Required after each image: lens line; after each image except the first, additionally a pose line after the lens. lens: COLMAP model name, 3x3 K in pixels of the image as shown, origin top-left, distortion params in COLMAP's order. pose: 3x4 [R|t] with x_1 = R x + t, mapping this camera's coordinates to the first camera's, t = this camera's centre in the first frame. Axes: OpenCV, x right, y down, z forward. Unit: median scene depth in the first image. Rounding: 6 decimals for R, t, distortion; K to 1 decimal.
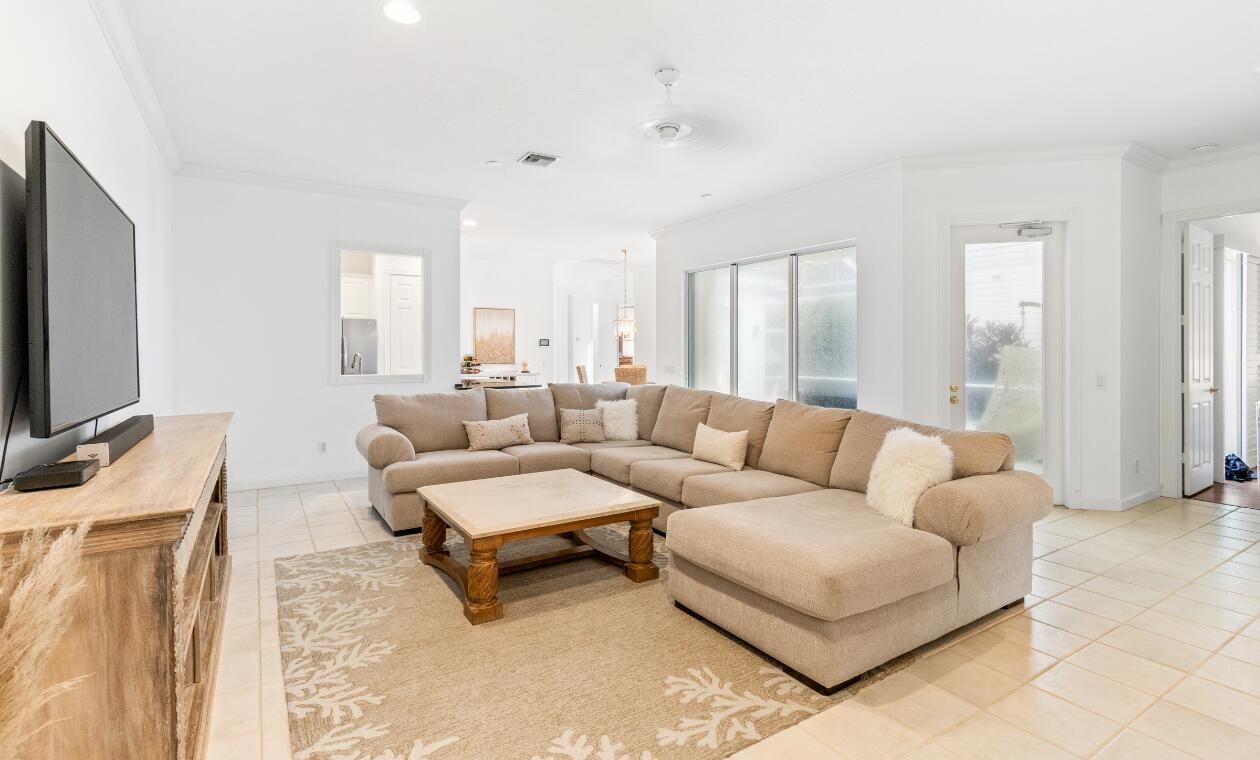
lens RADIAL K [[588.0, 0, 629.2], [0, 588.0, 366.2], [0, 0, 1]] dist [0.001318, 0.000107]
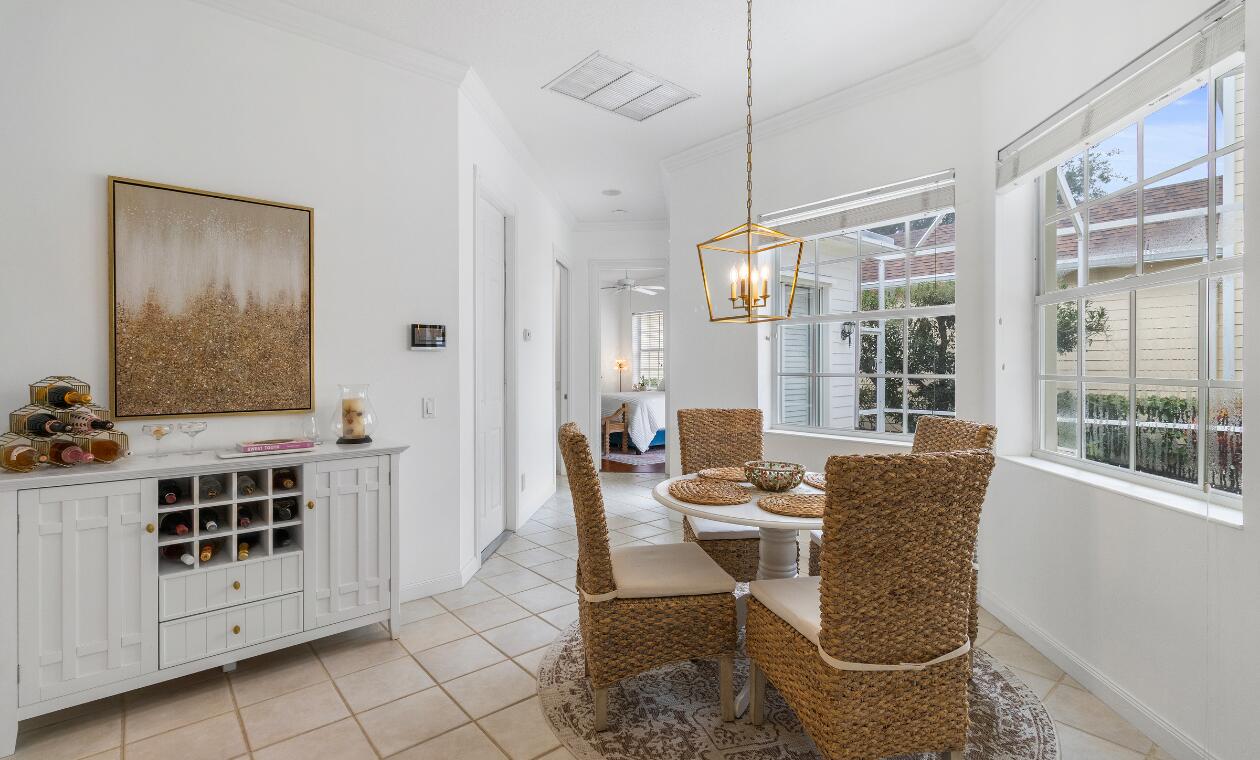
lens RADIAL K [[588.0, 0, 631.8], [0, 588.0, 375.4], [0, 0, 1]] dist [0.001318, 0.000107]
pose [[0.989675, -0.000148, 0.143332, -0.088562], [0.002088, 0.999908, -0.013387, -0.016490], [-0.143317, 0.013548, 0.989584, 0.718517]]
